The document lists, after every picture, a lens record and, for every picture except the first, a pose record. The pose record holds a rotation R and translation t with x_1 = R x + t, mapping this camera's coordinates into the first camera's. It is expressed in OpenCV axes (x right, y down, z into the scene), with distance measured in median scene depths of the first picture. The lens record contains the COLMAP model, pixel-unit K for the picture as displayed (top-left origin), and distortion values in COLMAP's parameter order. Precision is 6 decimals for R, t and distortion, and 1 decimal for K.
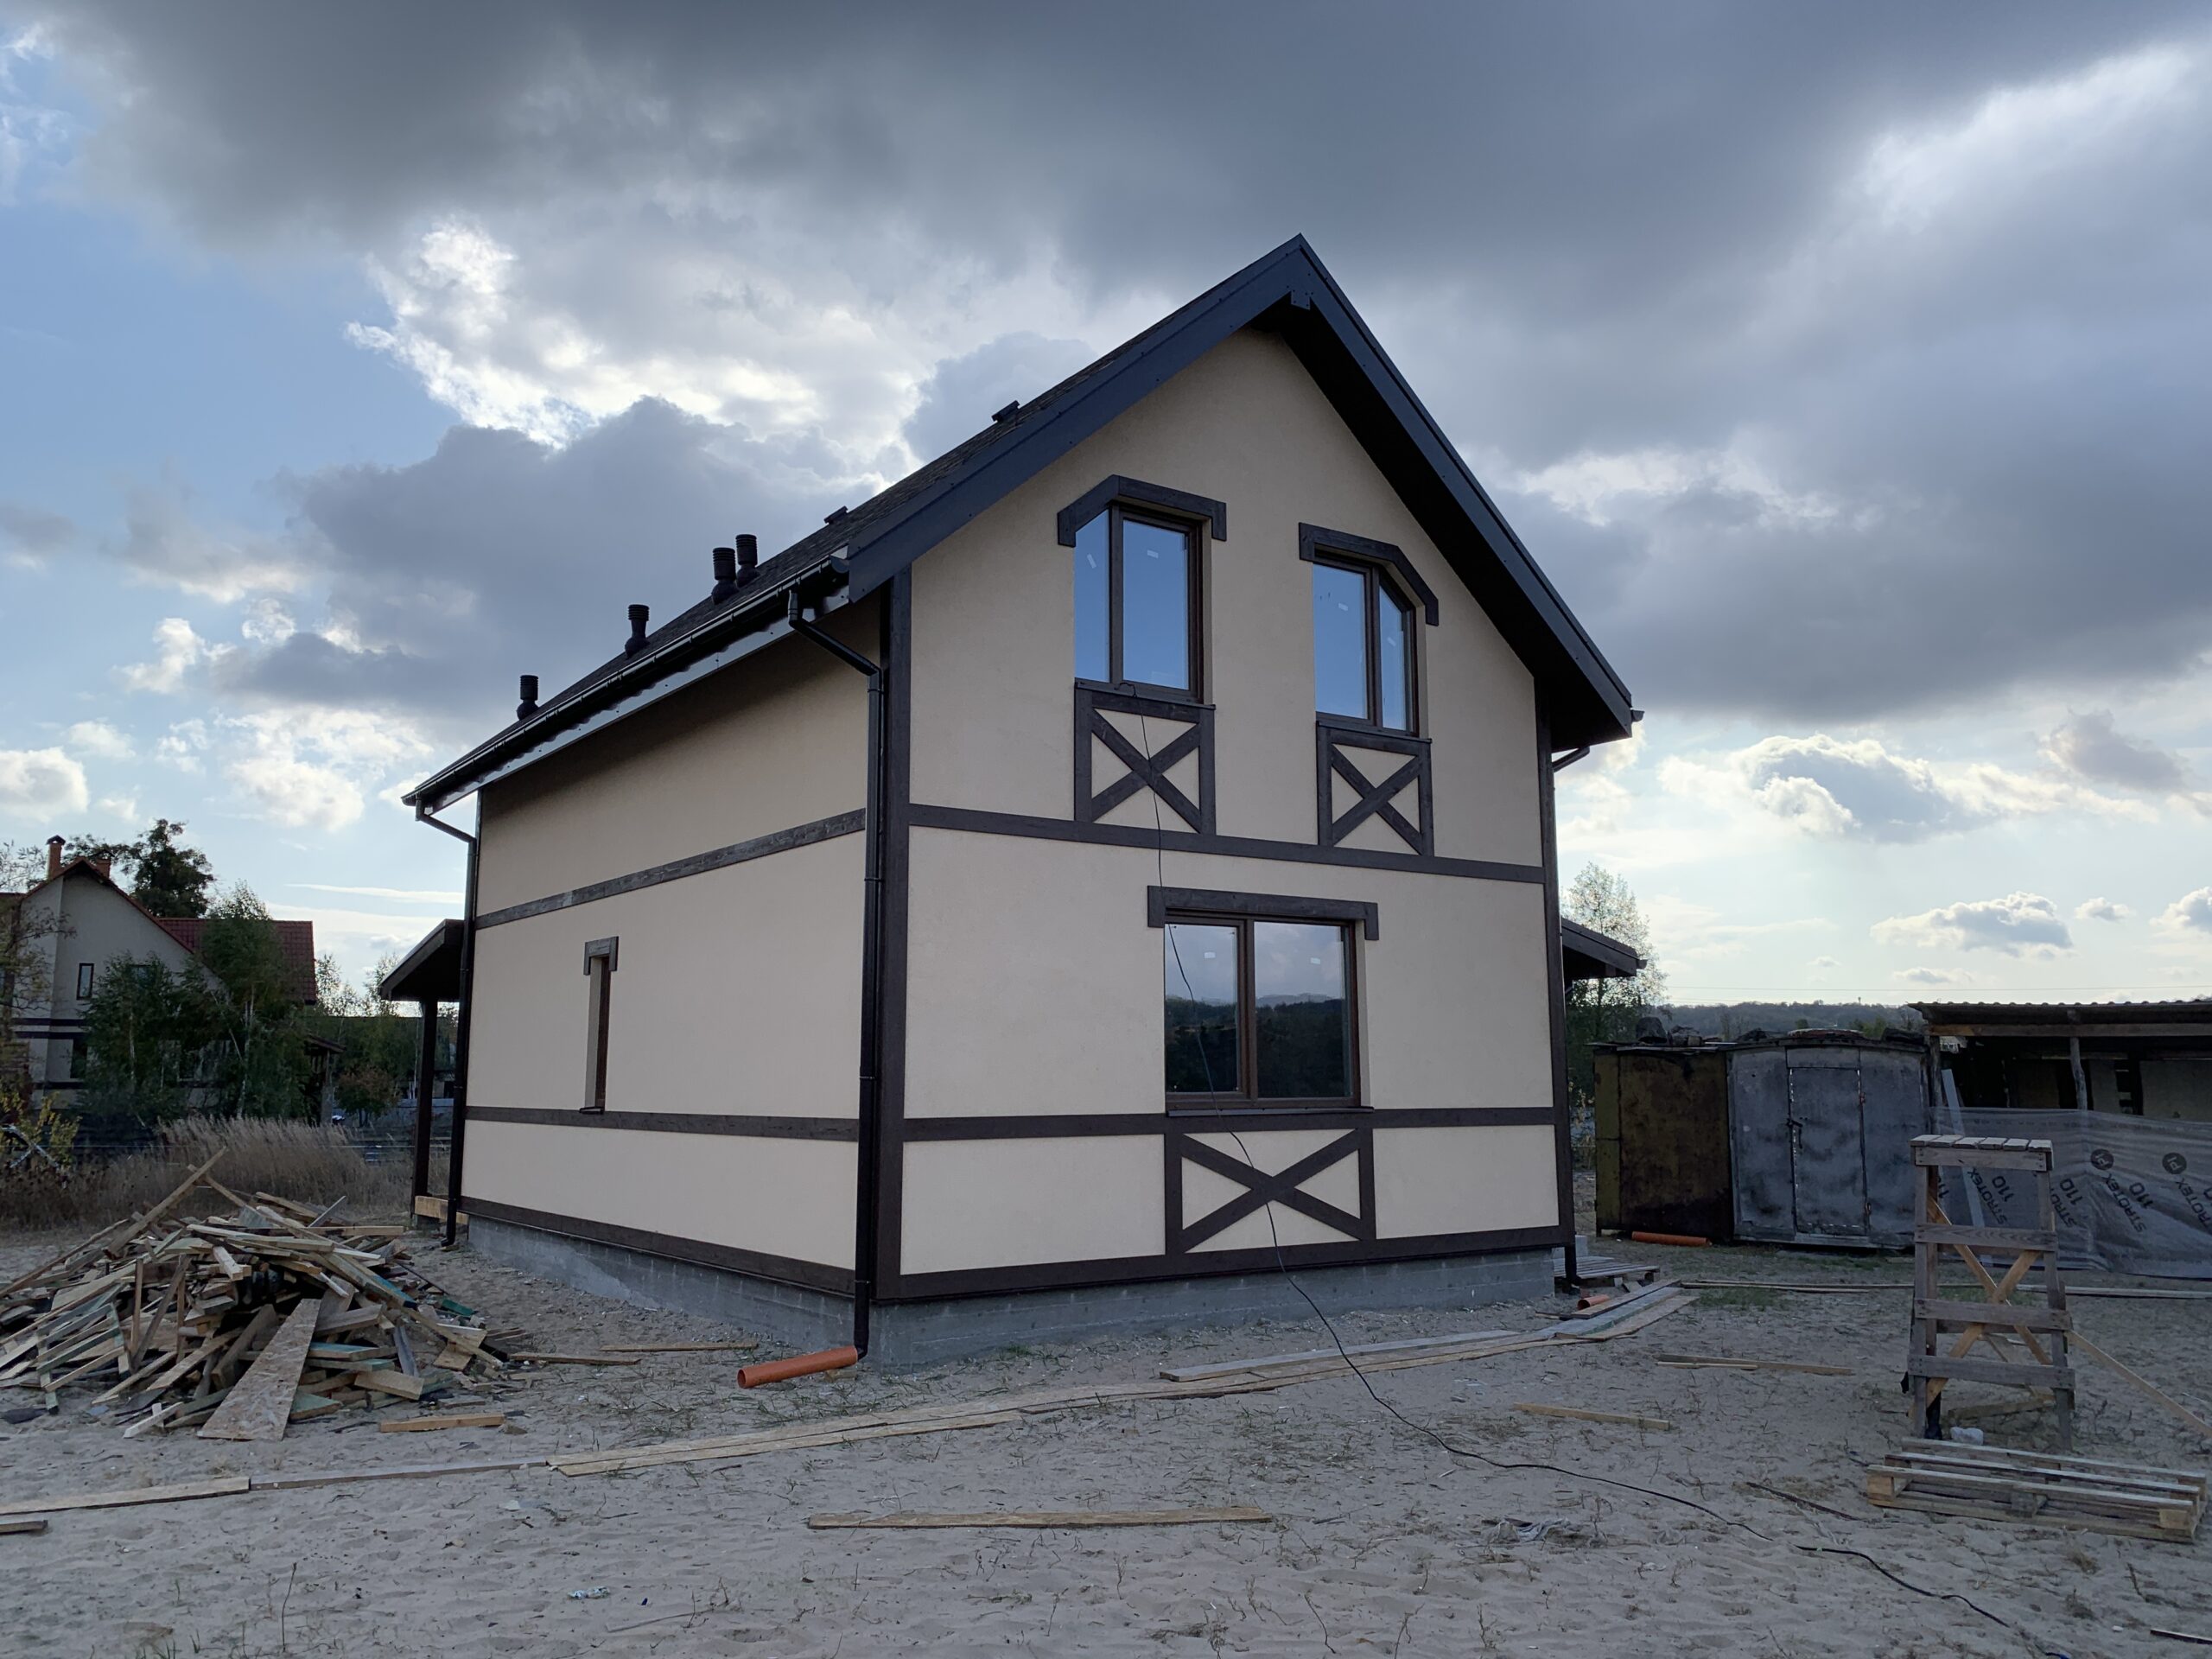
lens RADIAL K [[1683.3, 0, 1106.0], [0, 1683.3, 829.5], [0, 0, 1]] dist [0.020333, -0.004076]
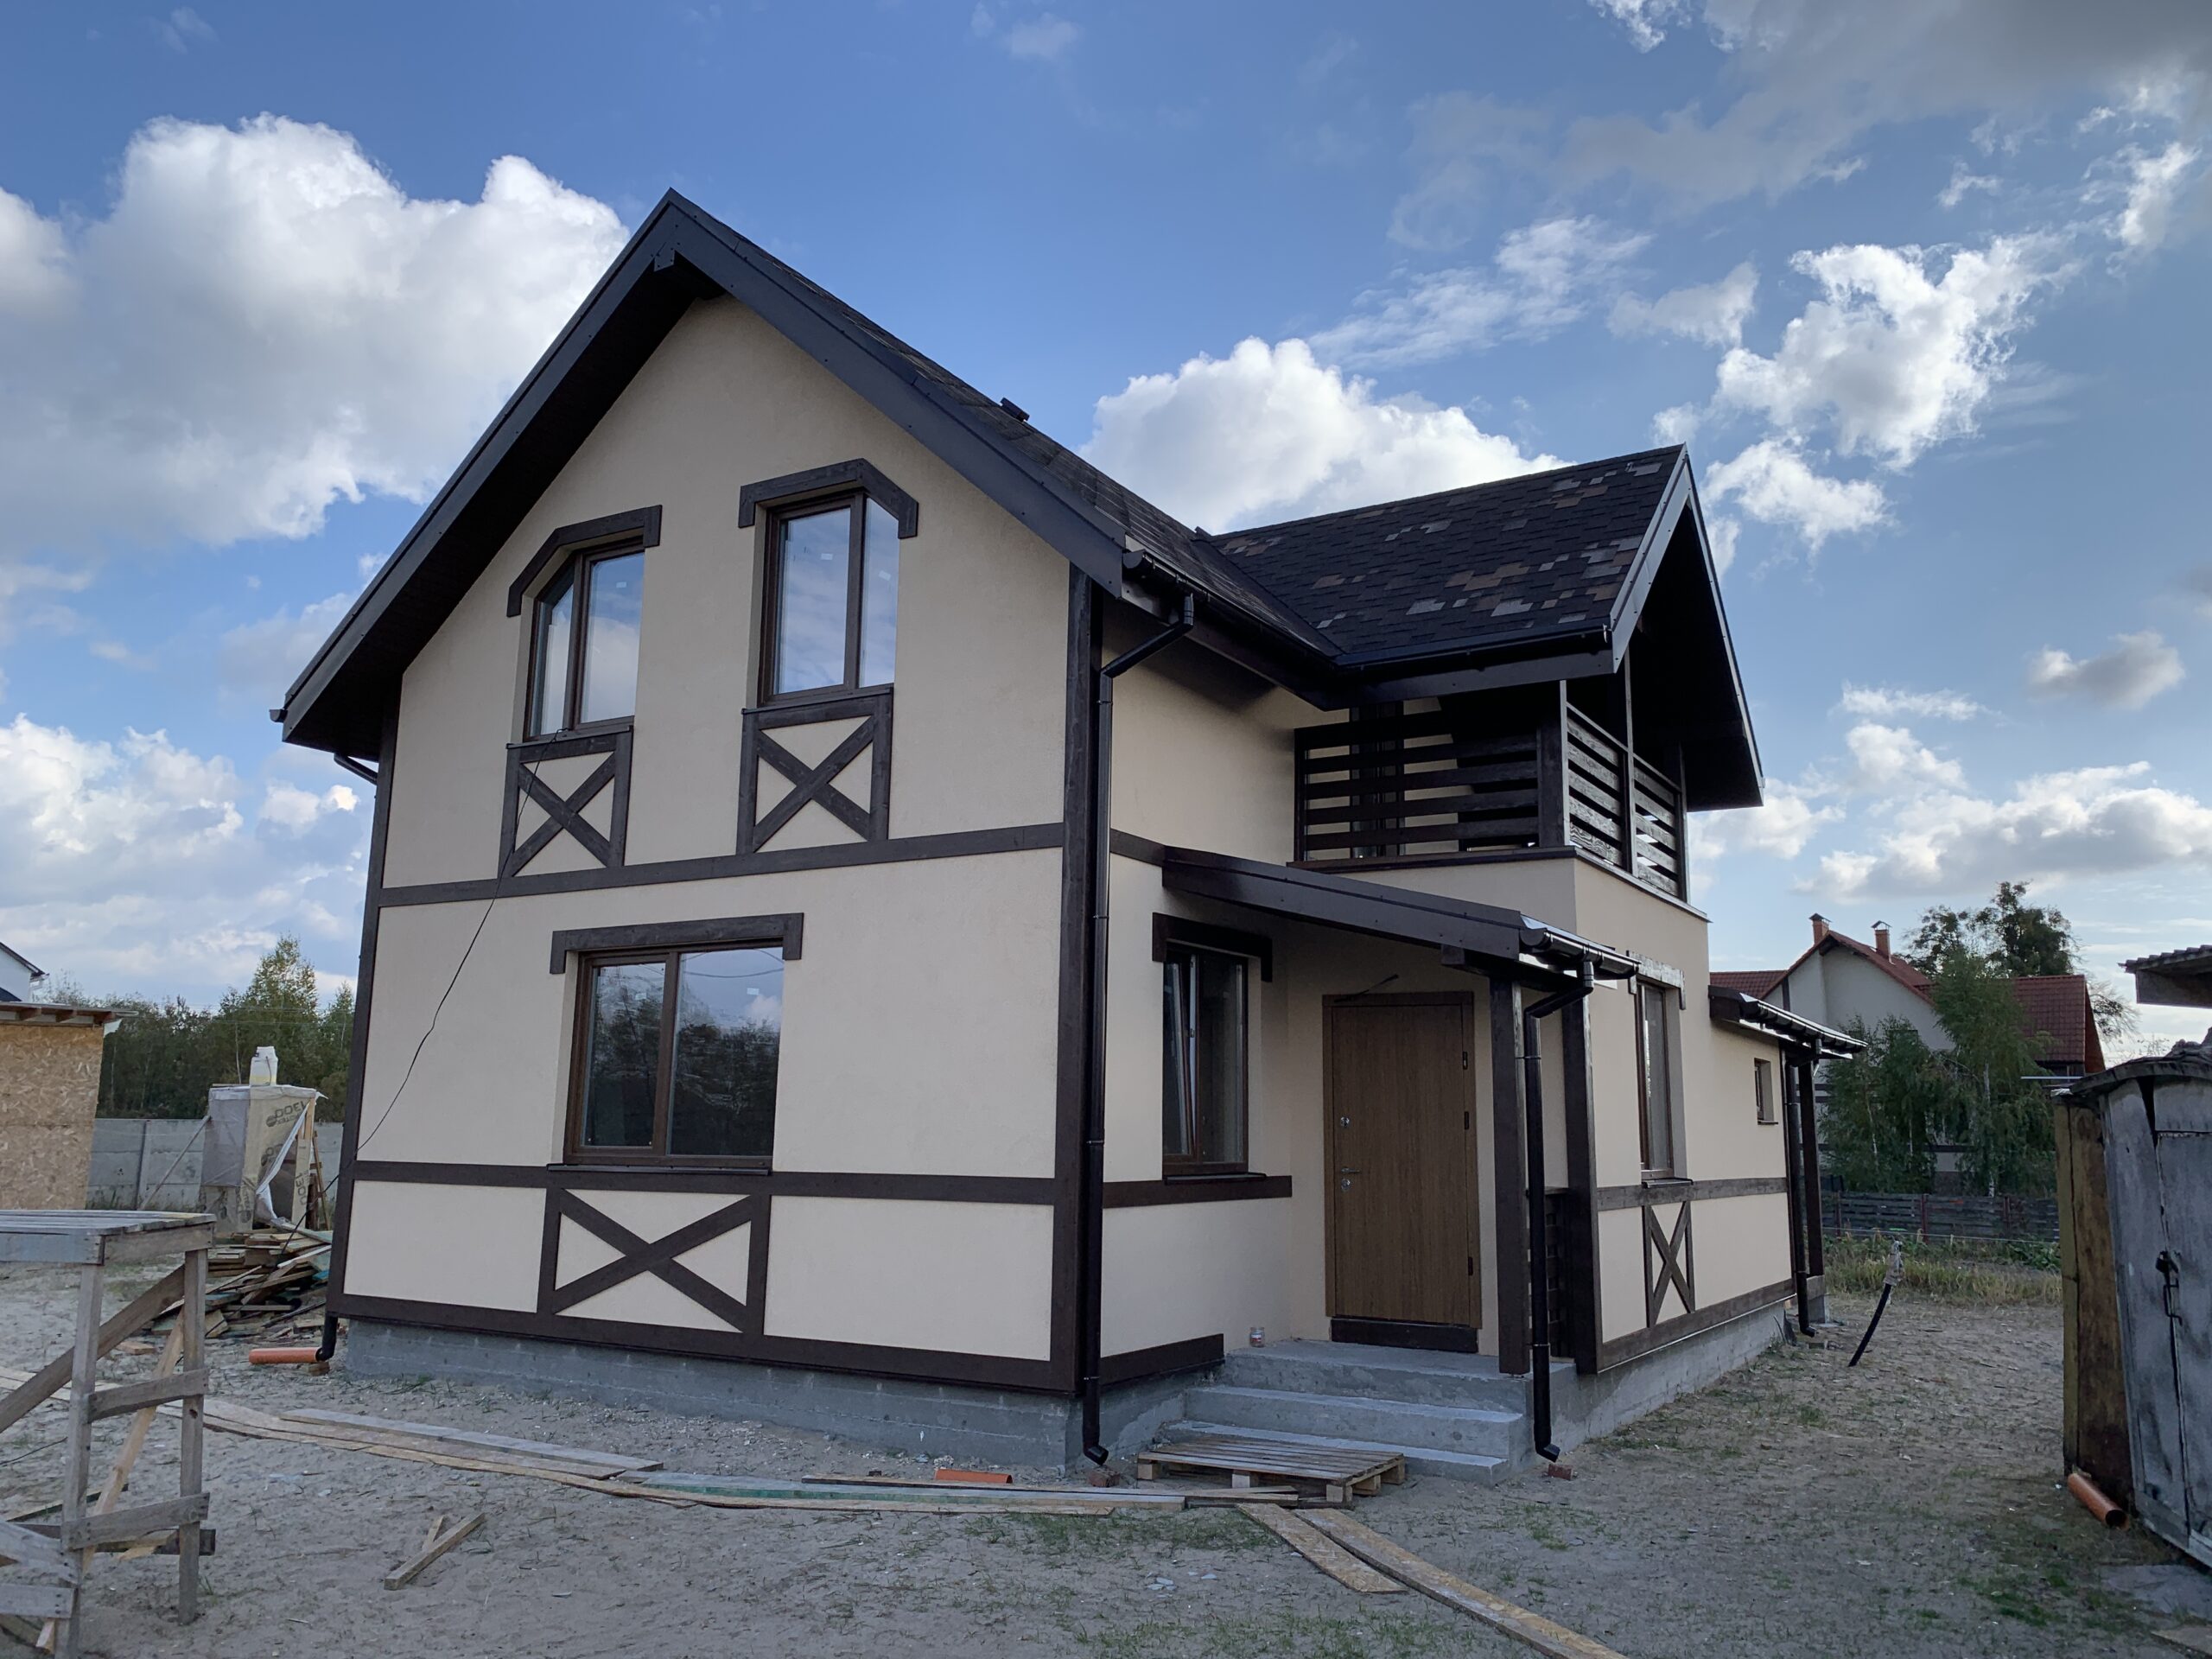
lens RADIAL K [[1760.6, 0, 1106.3], [0, 1760.6, 803.5], [0, 0, 1]] dist [0.000117, -0.134014]
pose [[0.409127, -0.166174, -0.897218, 0.993050], [0.119321, 0.984577, -0.127944, 0.118378], [0.904642, -0.054712, 0.422646, 0.791282]]
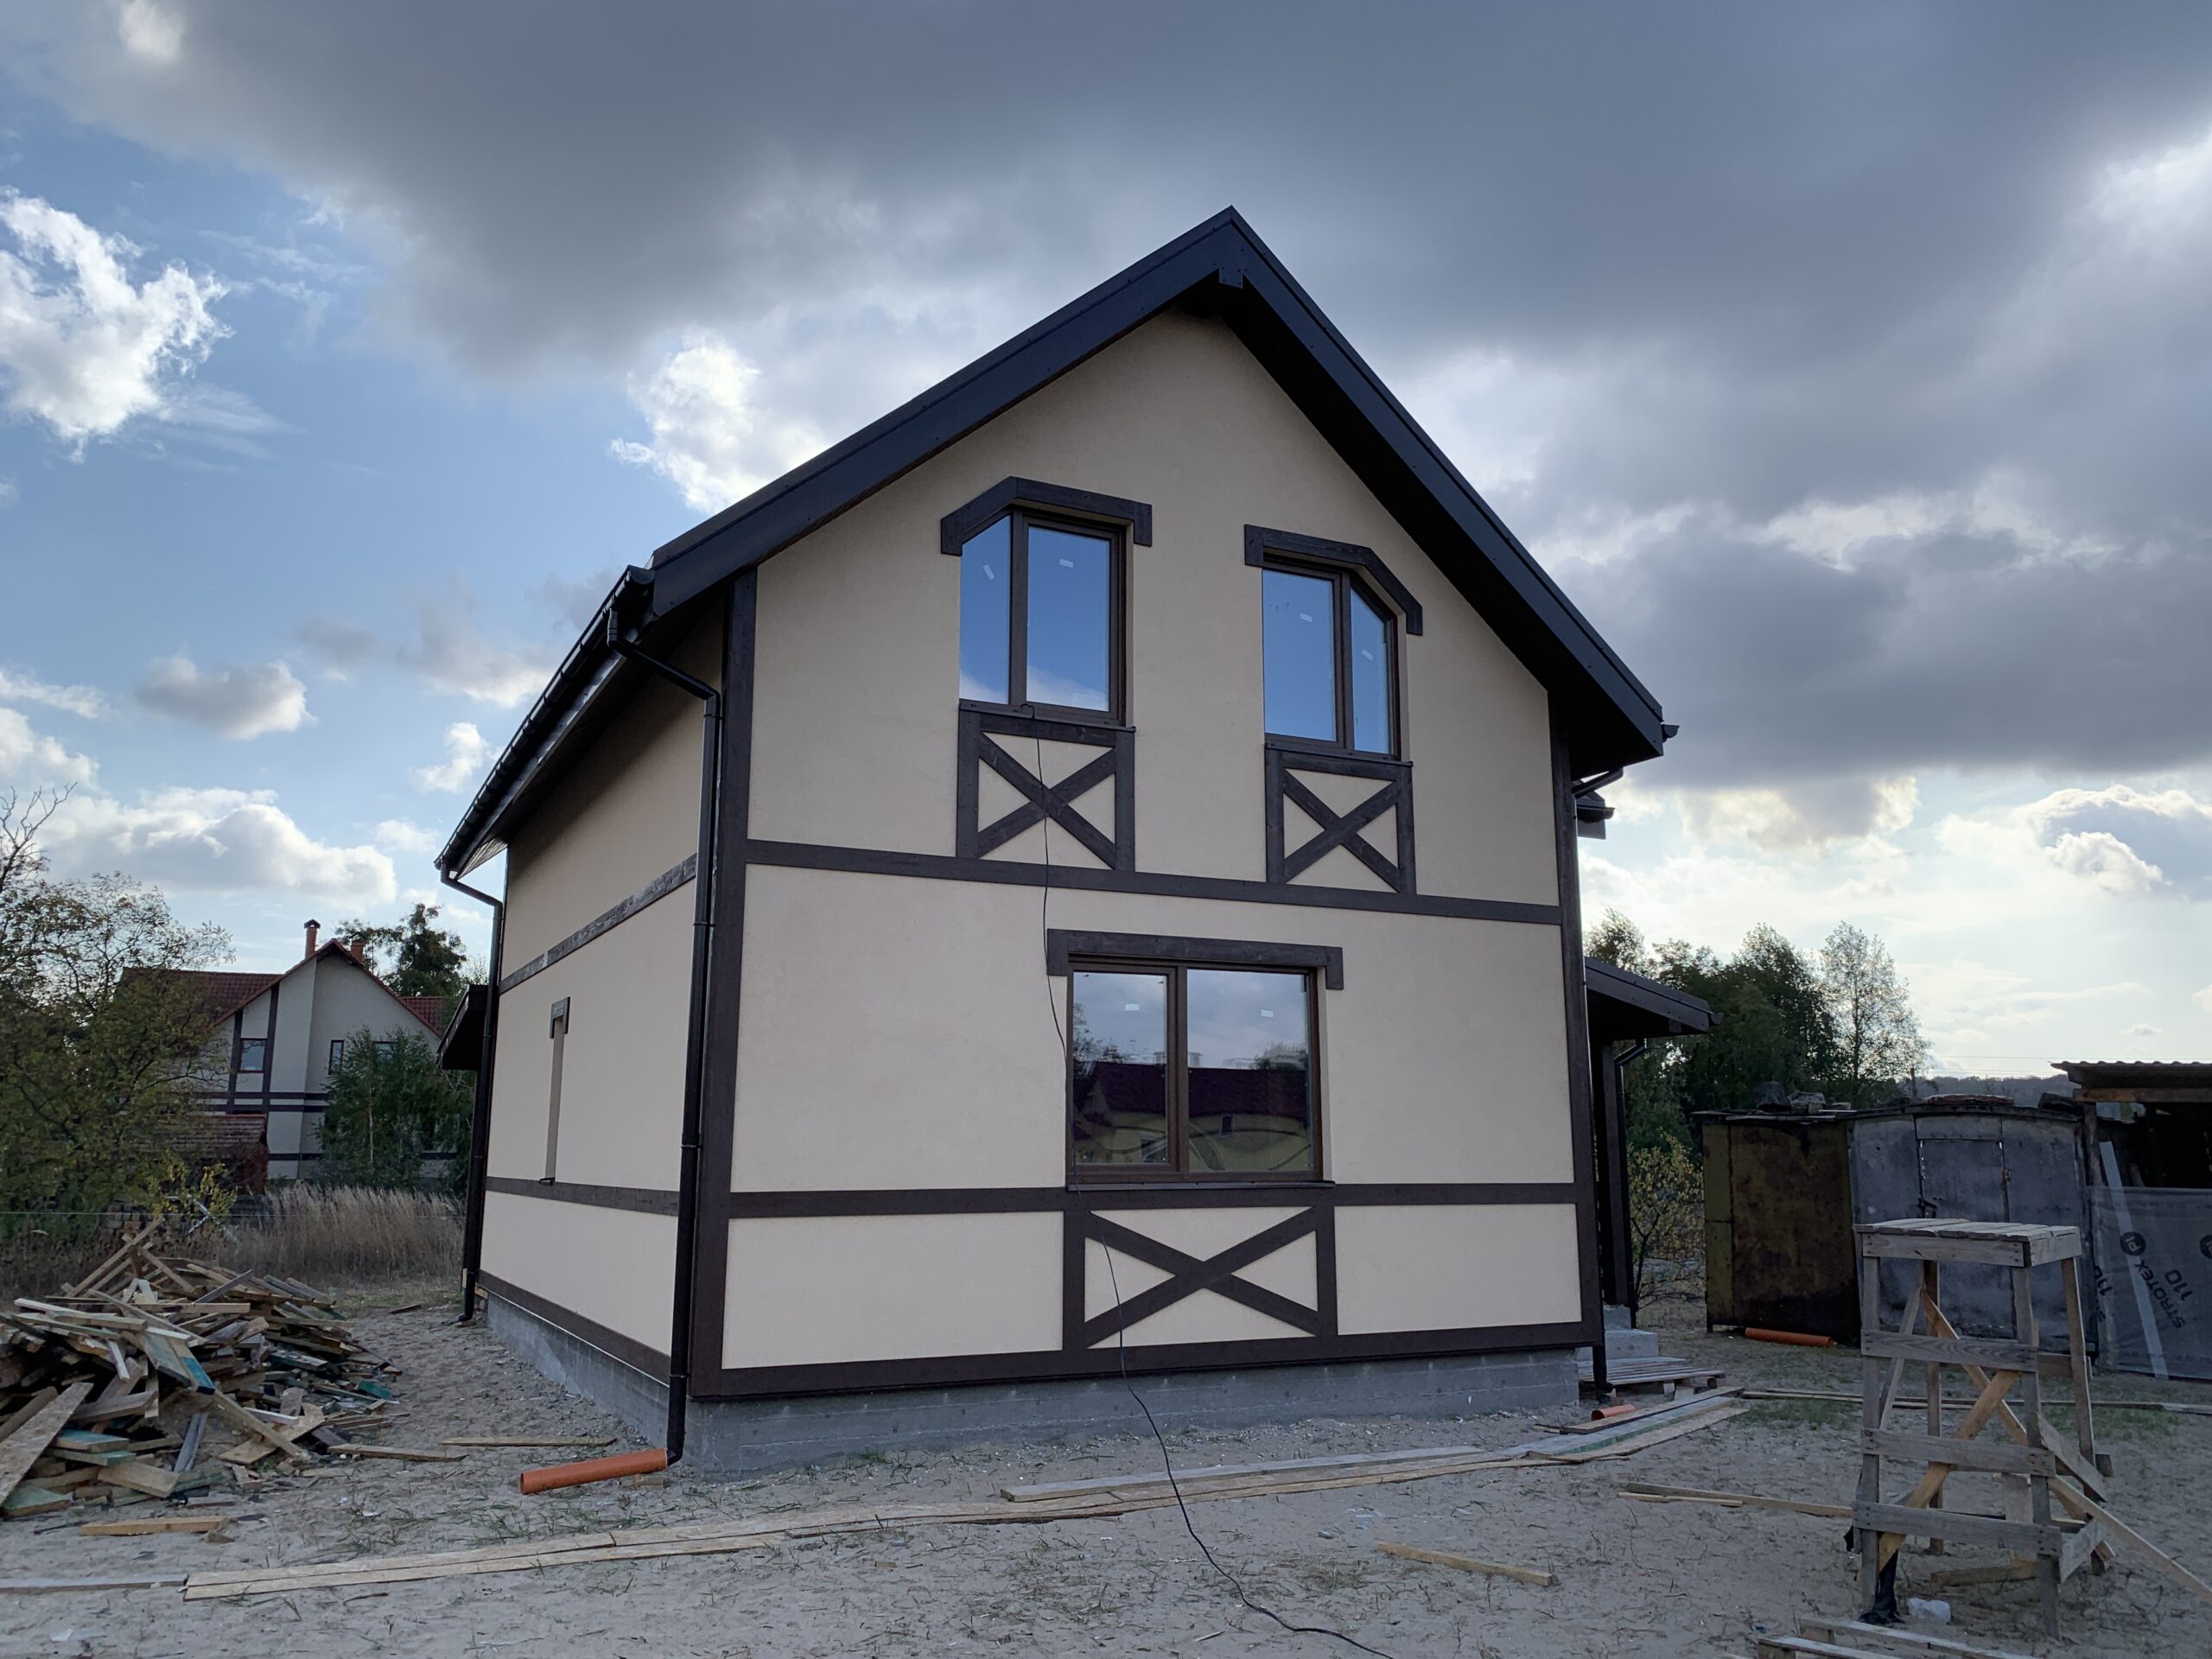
lens RADIAL K [[1671.2, 0, 1106.0], [0, 1671.2, 829.5], [0, 0, 1]] dist [0.006692, 0.005737]
pose [[0.989314, -0.024093, -0.143796, 0.168458], [0.017683, 0.998799, -0.045688, 0.019915], [0.144724, 0.042657, 0.988552, 0.118159]]
